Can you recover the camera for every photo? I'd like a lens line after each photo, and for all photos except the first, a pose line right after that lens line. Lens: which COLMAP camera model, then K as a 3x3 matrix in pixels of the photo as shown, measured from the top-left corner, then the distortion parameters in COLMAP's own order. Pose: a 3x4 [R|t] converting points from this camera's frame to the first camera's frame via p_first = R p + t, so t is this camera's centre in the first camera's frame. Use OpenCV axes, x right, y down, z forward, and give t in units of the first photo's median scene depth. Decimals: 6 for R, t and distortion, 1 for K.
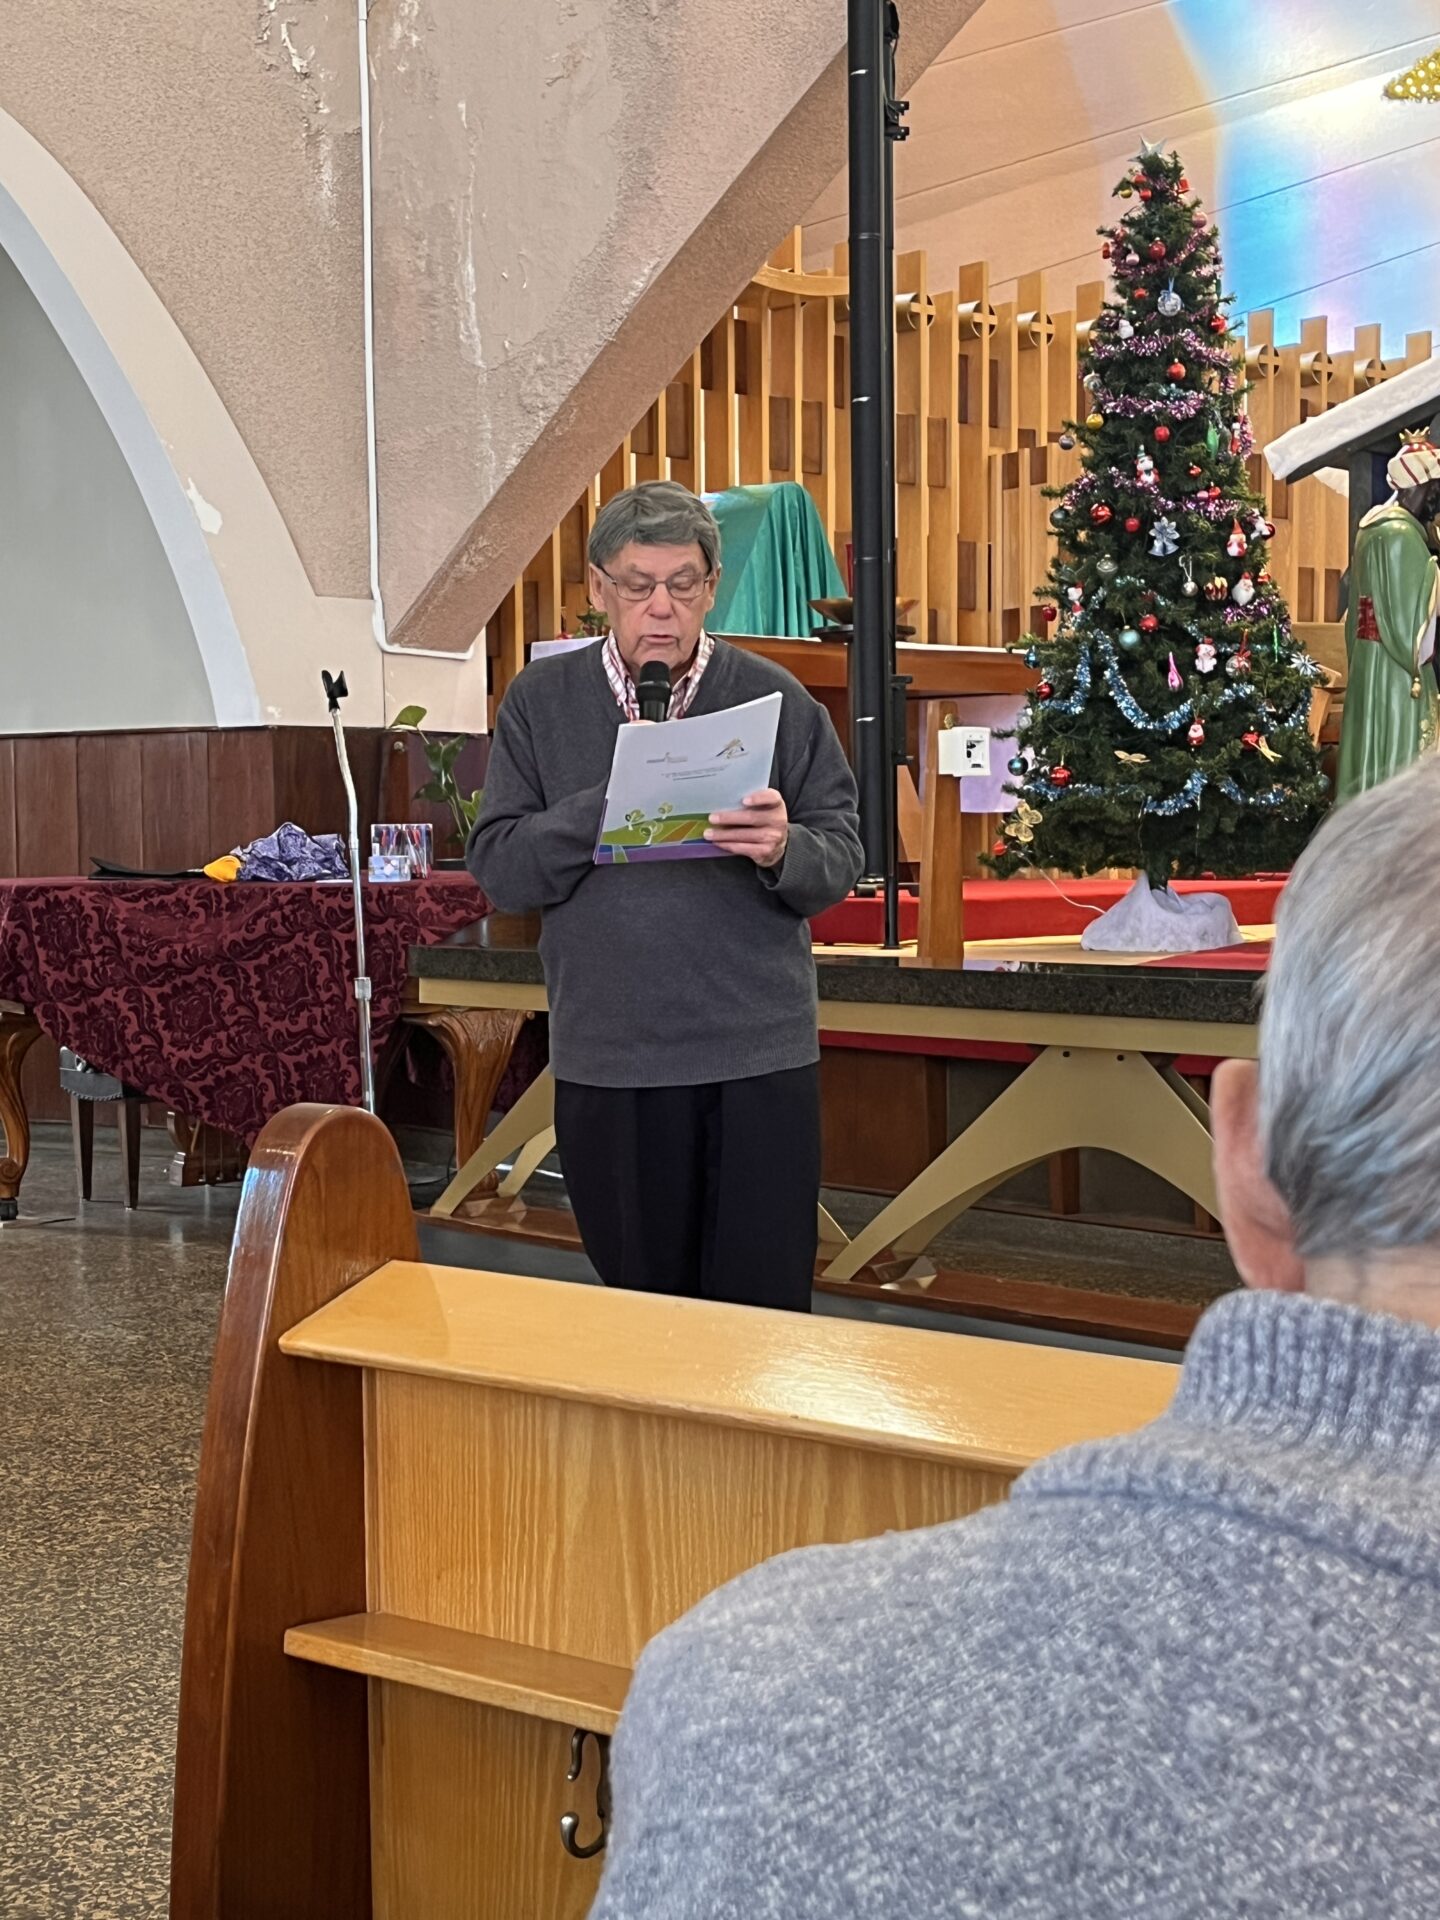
lens RADIAL K [[2698.8, 0, 721.1], [0, 2698.8, 958.5], [0, 0, 1]] dist [0.064078, 0.000000]
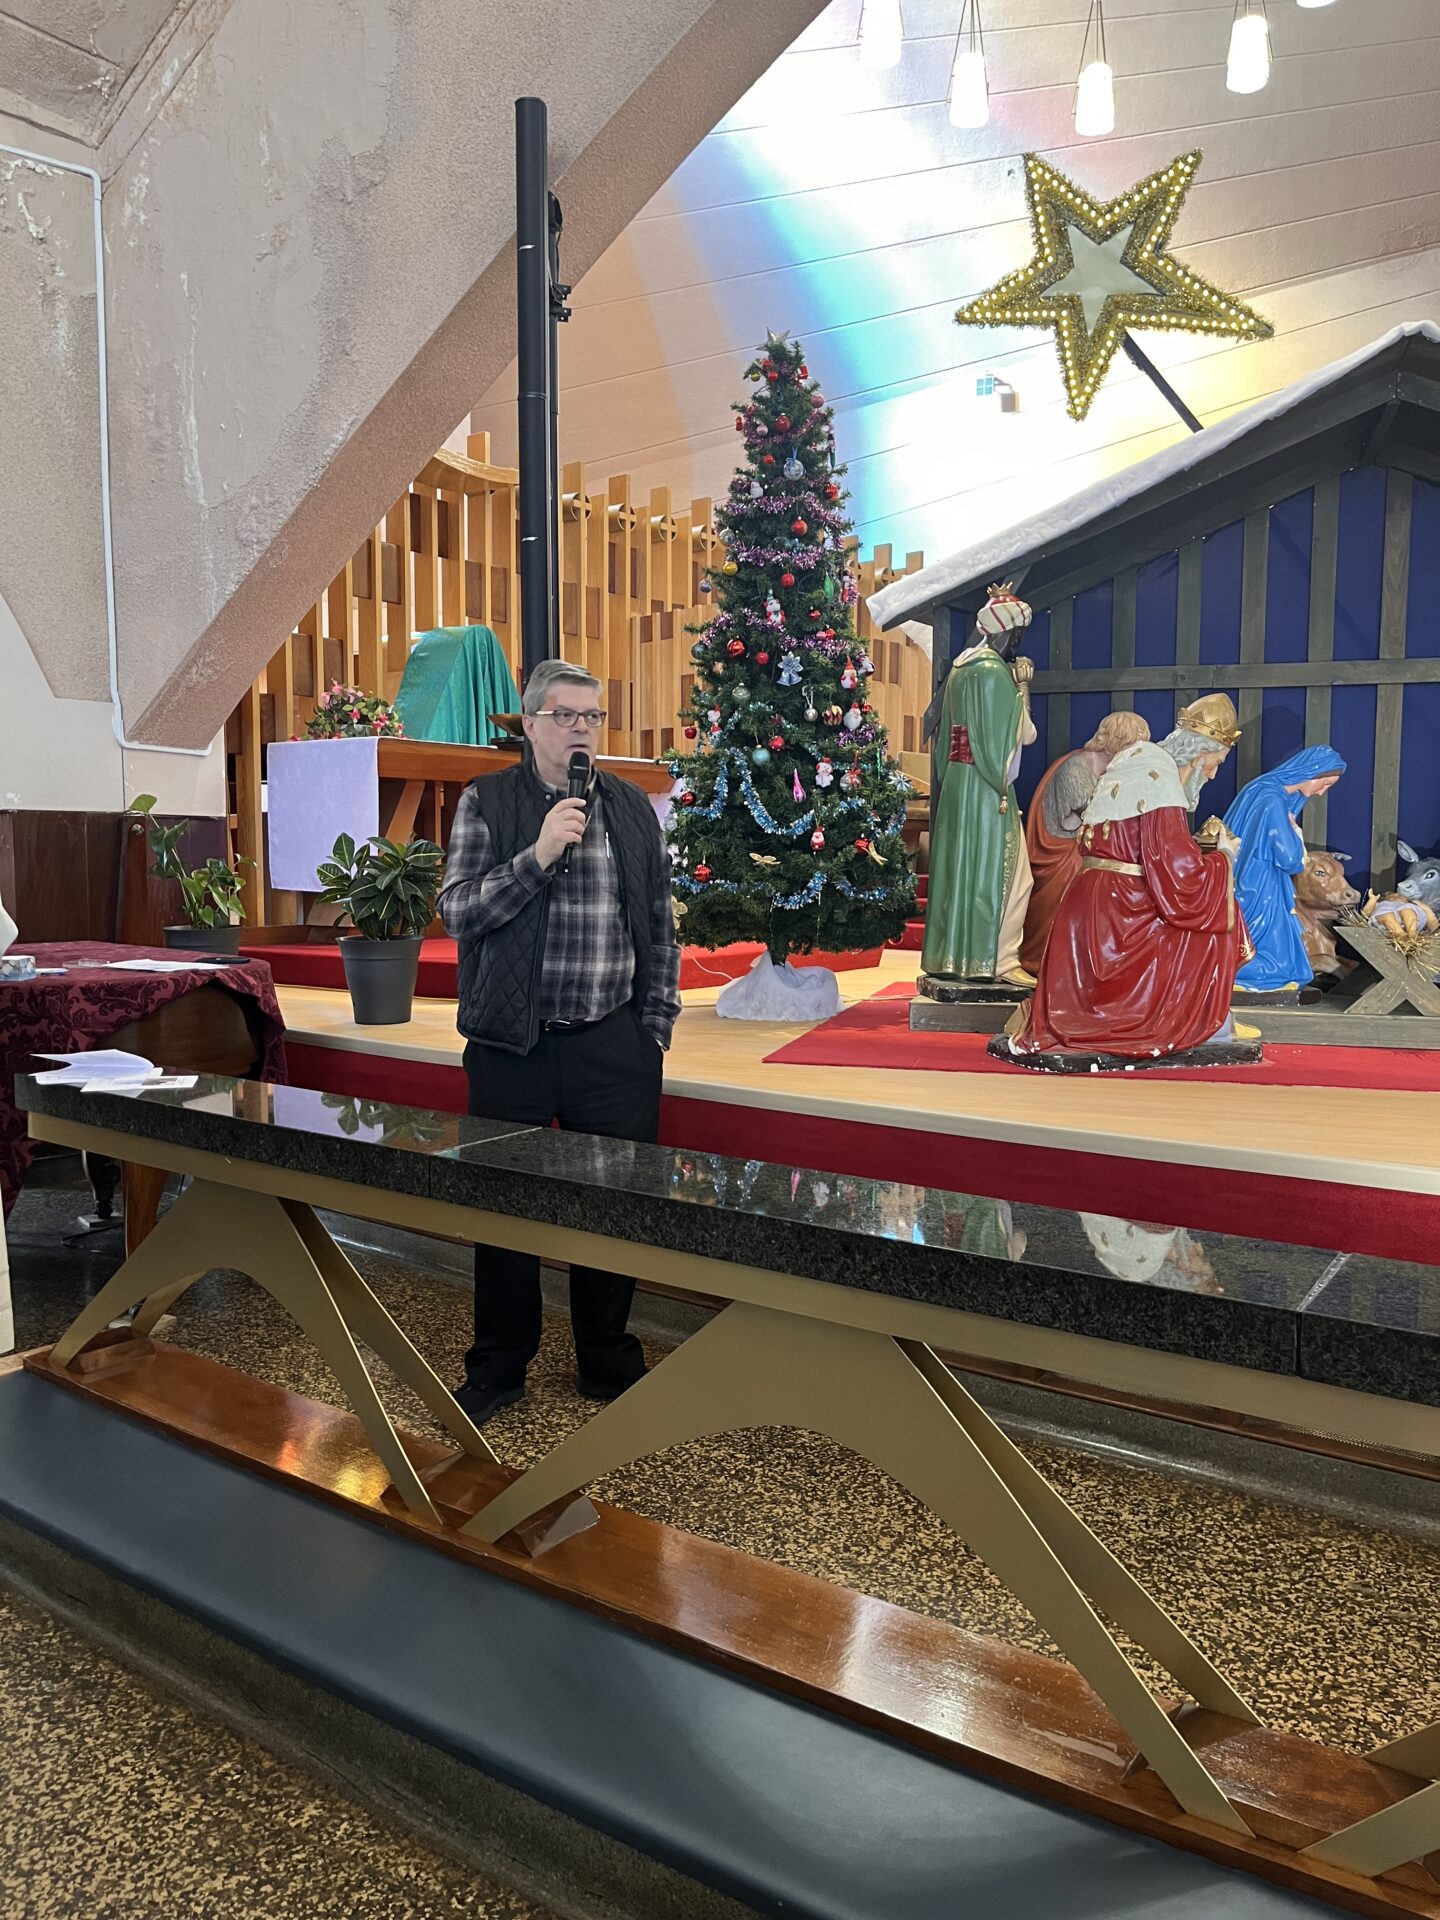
lens RADIAL K [[1452.4, 0, 724.0], [0, 1452.4, 964.5], [0, 0, 1]] dist [0.080934, -0.100263]
pose [[0.985141, 0.000963, 0.171742, 0.025303], [-0.006112, 0.999547, 0.029454, -0.042926], [-0.171636, -0.030066, 0.984702, 0.351481]]
